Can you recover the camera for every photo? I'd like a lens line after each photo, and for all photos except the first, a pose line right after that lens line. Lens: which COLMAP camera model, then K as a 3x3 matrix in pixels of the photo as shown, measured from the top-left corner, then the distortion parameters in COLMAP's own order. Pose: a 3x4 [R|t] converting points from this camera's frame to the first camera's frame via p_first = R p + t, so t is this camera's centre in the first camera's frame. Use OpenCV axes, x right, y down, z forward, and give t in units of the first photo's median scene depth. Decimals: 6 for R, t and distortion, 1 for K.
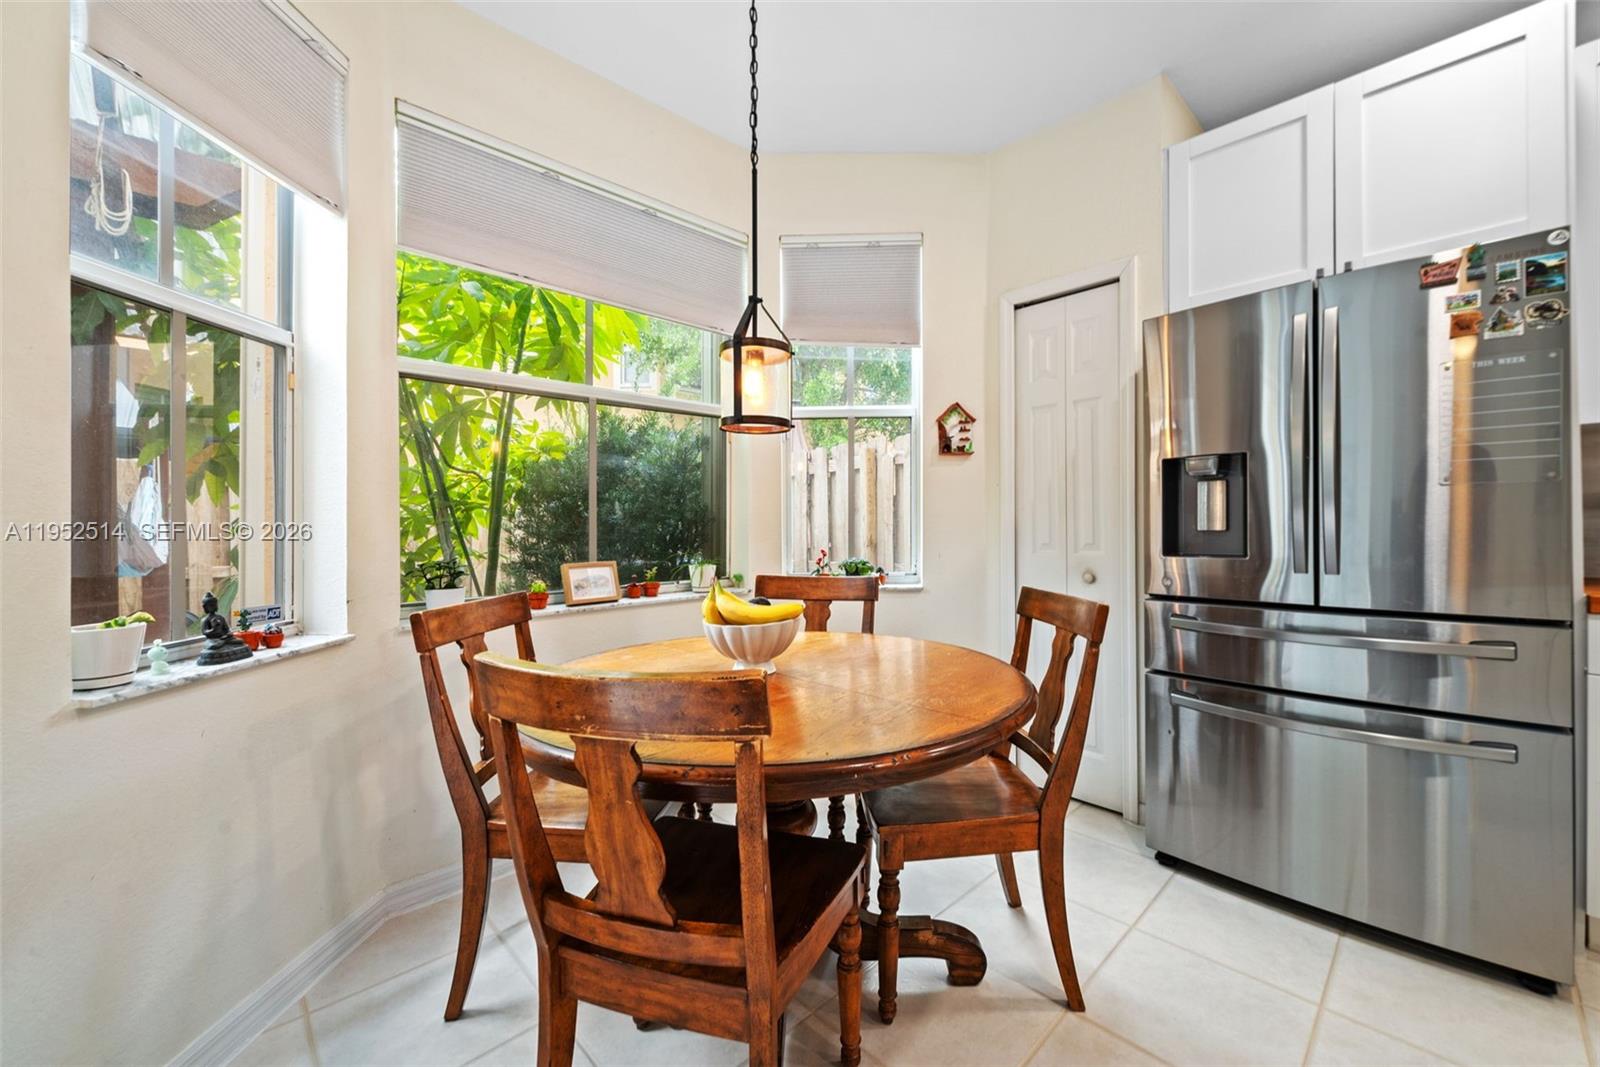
lens RADIAL K [[644.7, 0, 797.7], [0, 644.7, 528.6], [0, 0, 1]] dist [0.002863, -0.000690]
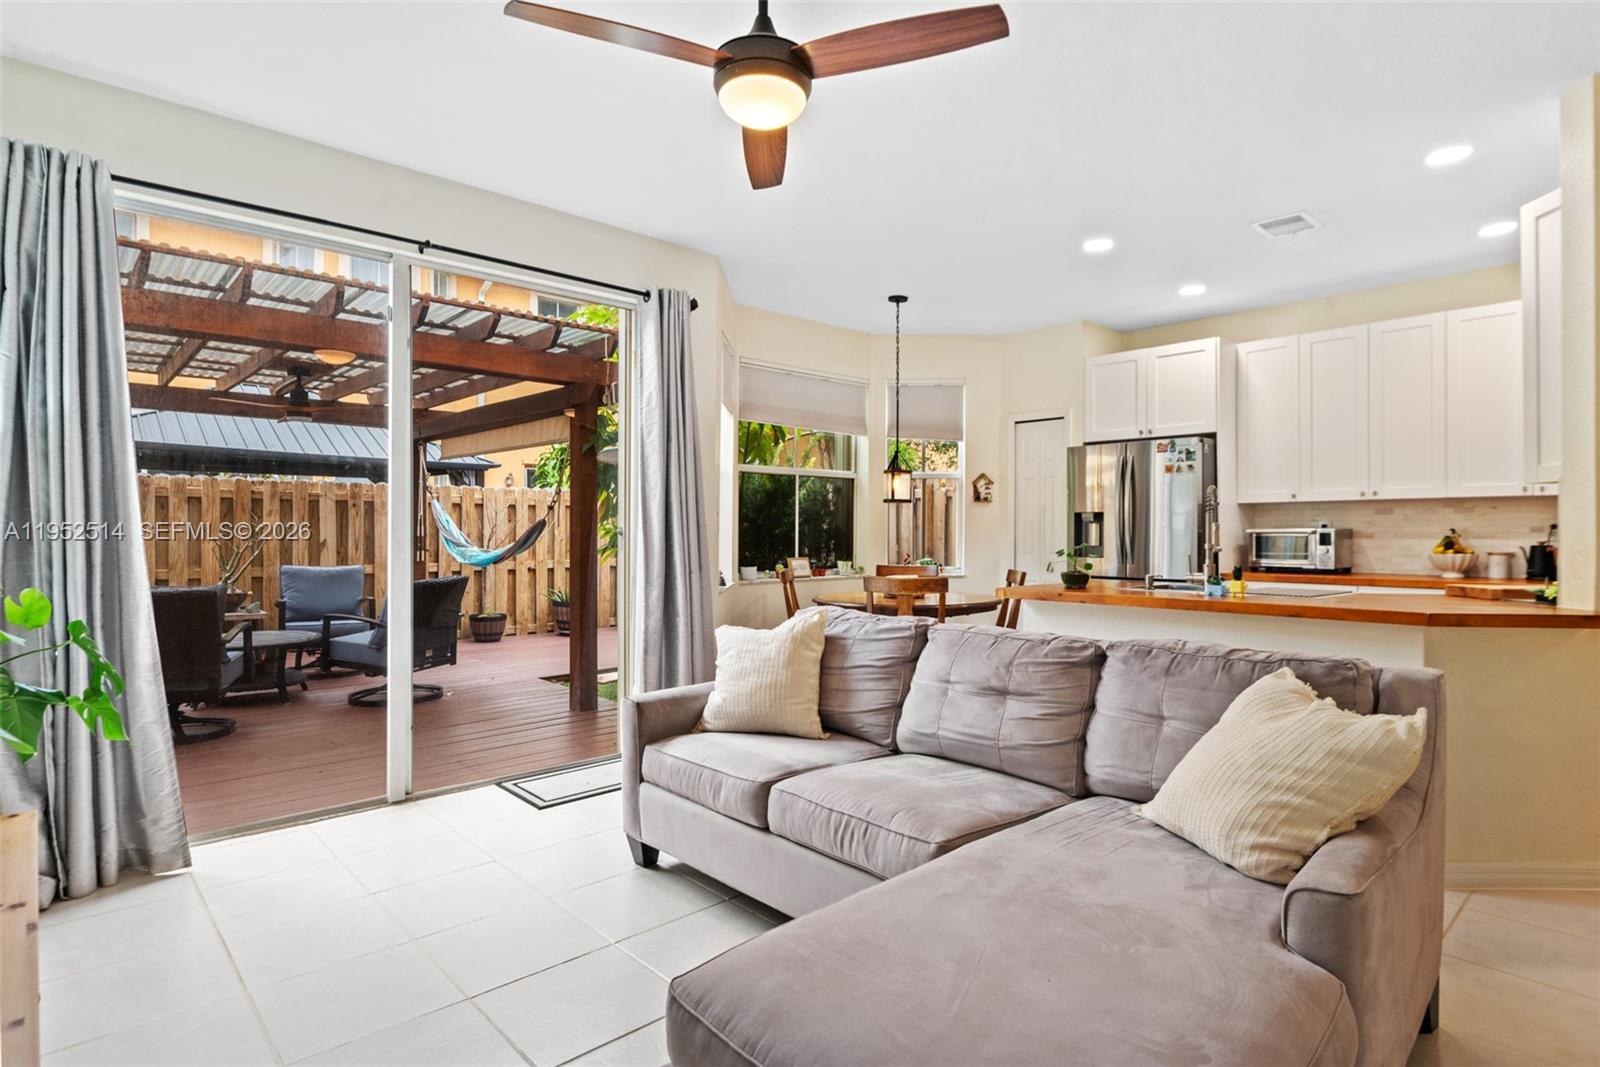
lens RADIAL K [[816.3, 0, 804.4], [0, 816.3, 534.7], [0, 0, 1]] dist [-0.032648, -0.000256]
pose [[0.999943, 0.007938, -0.007097, -0.241003], [-0.007912, 0.999962, 0.003758, -0.026528], [0.007126, -0.003701, 0.999968, -1.303551]]
